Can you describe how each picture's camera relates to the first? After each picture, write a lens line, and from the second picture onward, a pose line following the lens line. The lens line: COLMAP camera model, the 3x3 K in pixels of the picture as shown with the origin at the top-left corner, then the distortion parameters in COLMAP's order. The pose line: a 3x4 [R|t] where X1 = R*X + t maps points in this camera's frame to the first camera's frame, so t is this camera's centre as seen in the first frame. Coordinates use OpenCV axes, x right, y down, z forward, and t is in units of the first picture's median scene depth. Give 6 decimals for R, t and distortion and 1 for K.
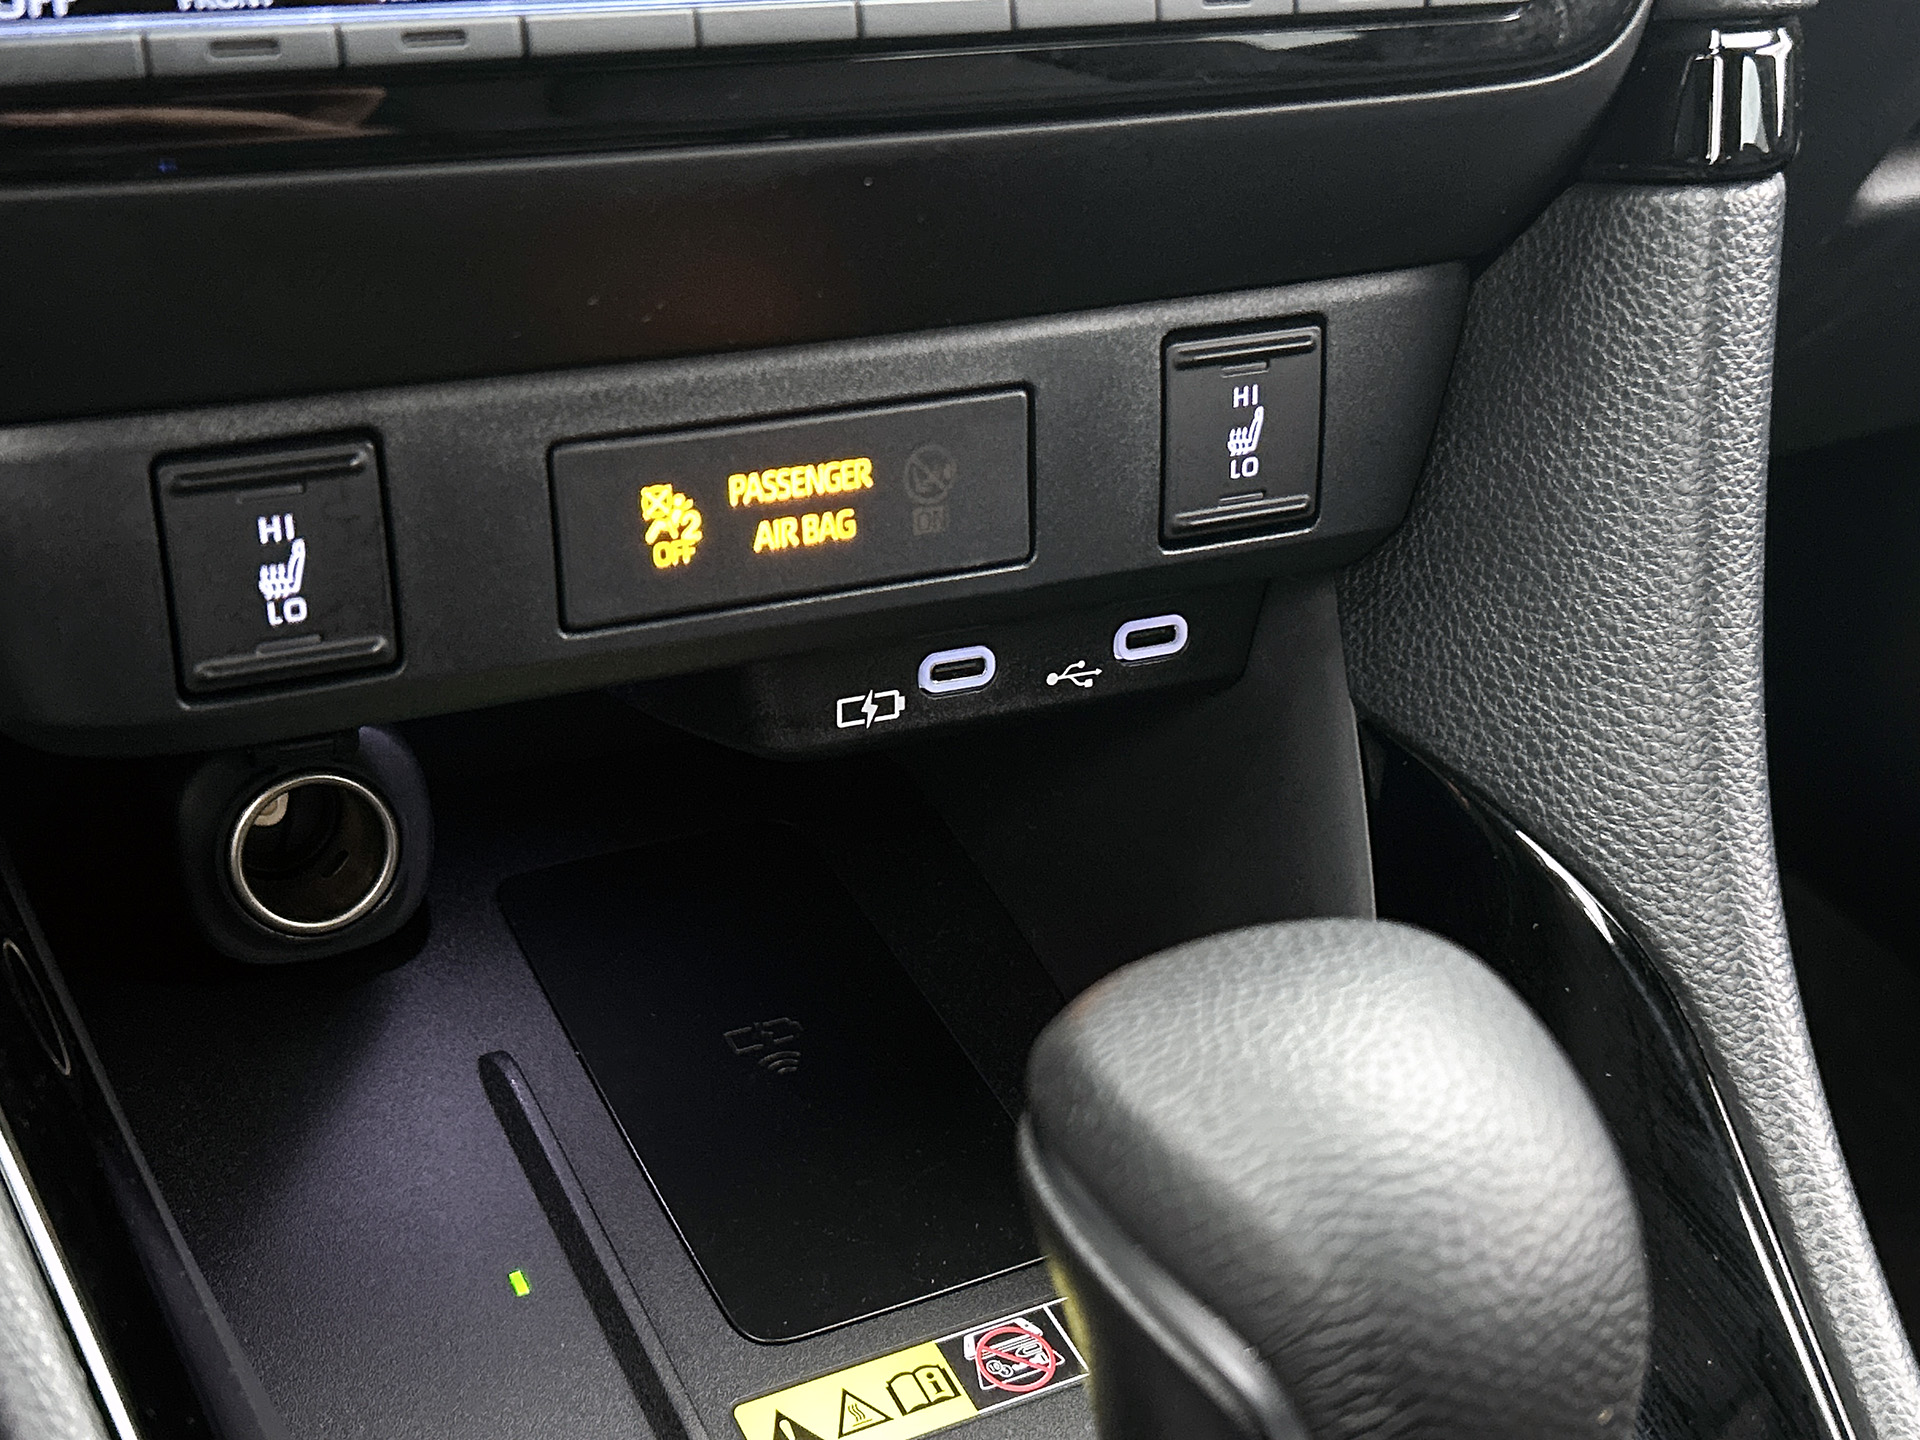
lens RADIAL K [[2441.1, 0, 915.8], [0, 2441.1, 704.8], [0, 0, 1]] dist [0.085599, 0.000000]
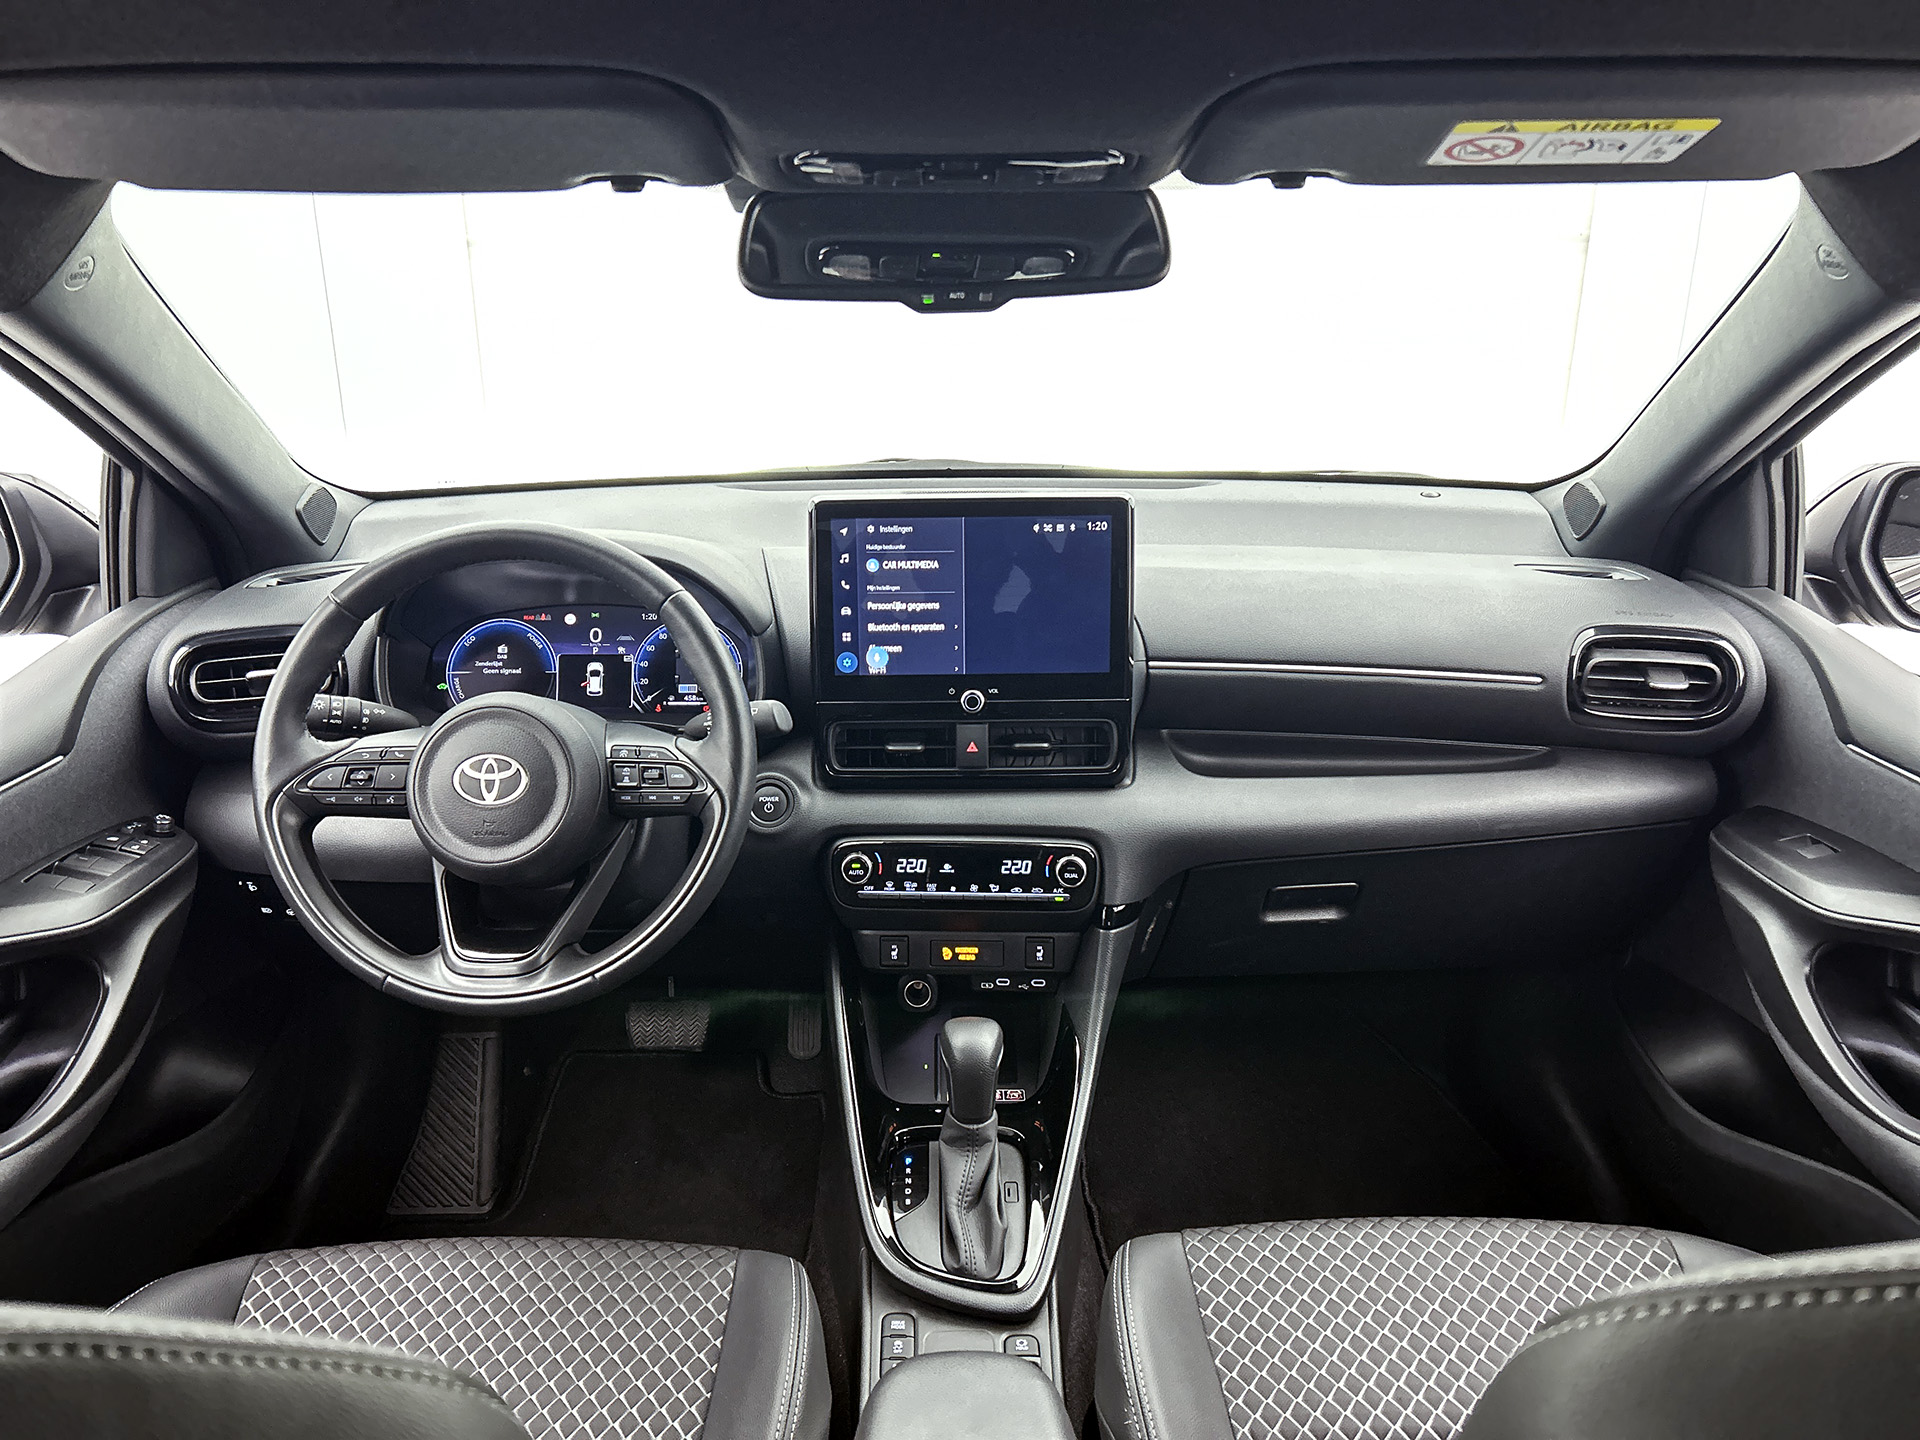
lens RADIAL K [[1473.6, 0, 957.3], [0, 1473.6, 750.7], [0, 0, 1]] dist [0.034140, -0.053619]
pose [[0.887405, 0.106138, -0.448606, 1.703266], [-0.172483, 0.978897, -0.109593, -0.174881], [0.427507, 0.174630, 0.886985, -2.776985]]
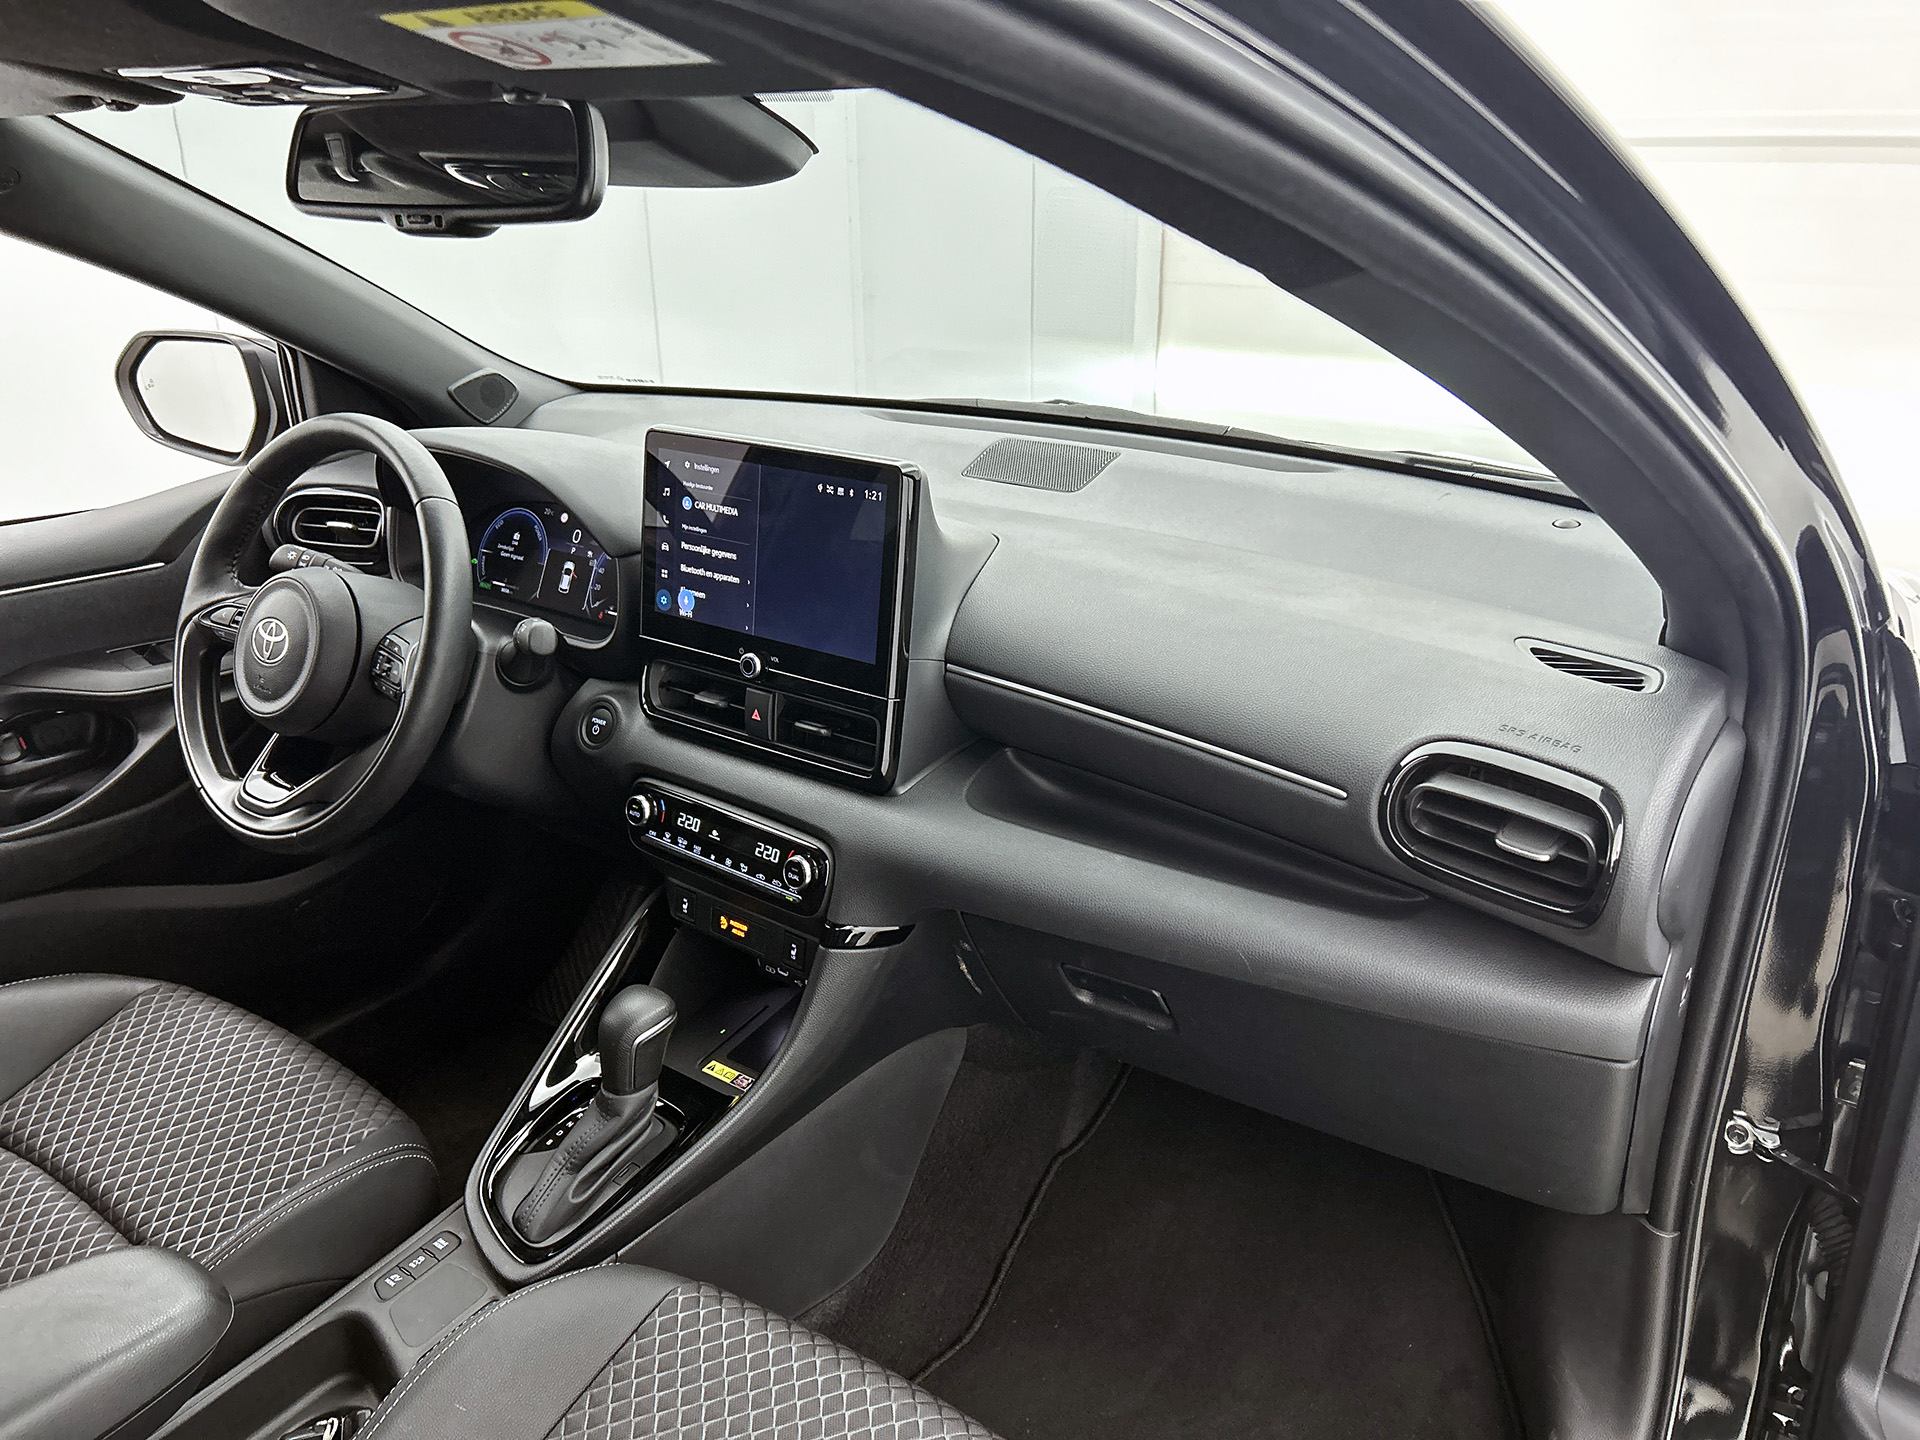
lens RADIAL K [[1473.6, 0, 965.7], [0, 1473.6, 733.2], [0, 0, 1]] dist [0.034140, -0.053619]
pose [[0.439033, 0.289845, -0.850435, 3.323602], [-0.394096, 0.912745, 0.107631, -1.186481], [0.807427, 0.287900, 0.514952, -0.690581]]
